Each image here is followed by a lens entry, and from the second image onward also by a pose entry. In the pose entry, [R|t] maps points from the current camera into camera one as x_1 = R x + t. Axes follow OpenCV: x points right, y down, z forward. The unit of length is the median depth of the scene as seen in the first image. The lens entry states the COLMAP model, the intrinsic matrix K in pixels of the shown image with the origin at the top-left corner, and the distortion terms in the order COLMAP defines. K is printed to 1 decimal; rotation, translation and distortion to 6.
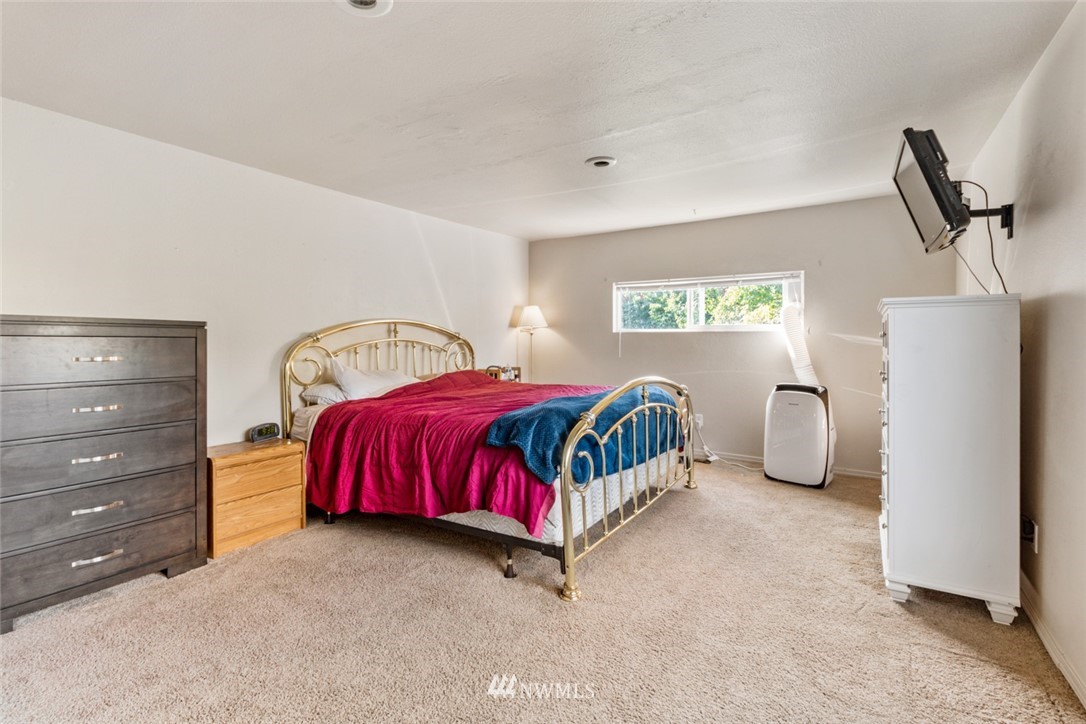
lens RADIAL K [[504.1, 0, 539.8], [0, 504.1, 355.2], [0, 0, 1]] dist [-0.000810, 0.000184]
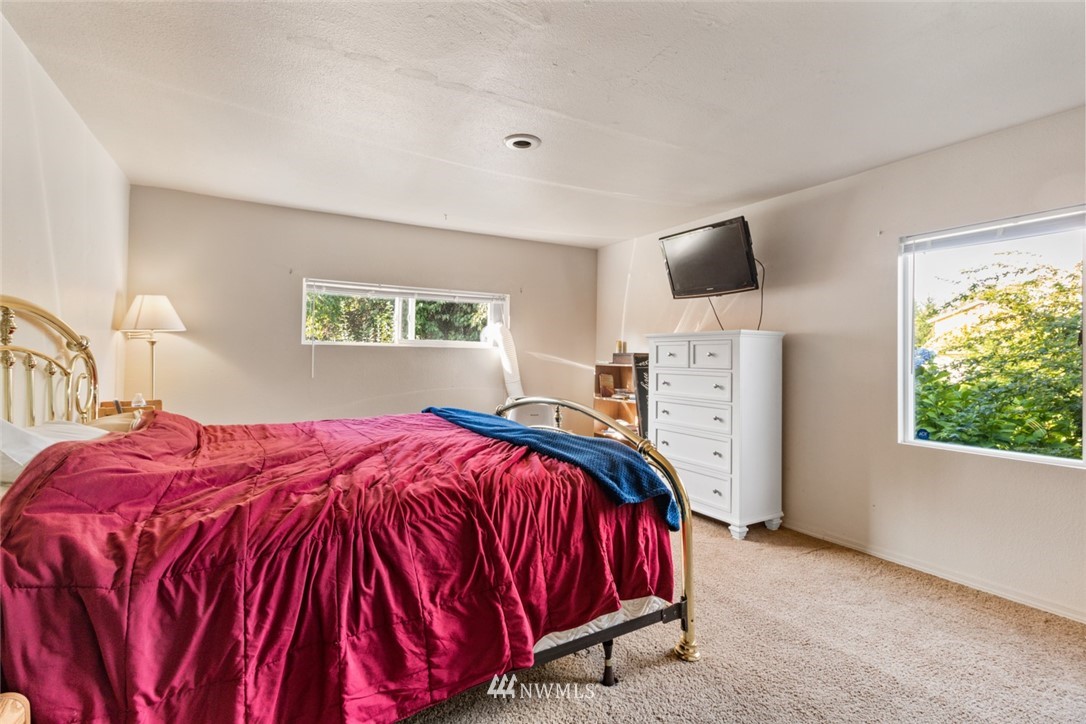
lens RADIAL K [[504.1, 0, 541.4], [0, 504.1, 358.2], [0, 0, 1]] dist [-0.000810, 0.000184]
pose [[0.464423, 0.001805, 0.885612, -0.426066], [0.015169, 0.999835, -0.009992, -0.014372], [-0.885484, 0.018074, 0.464319, 0.416063]]
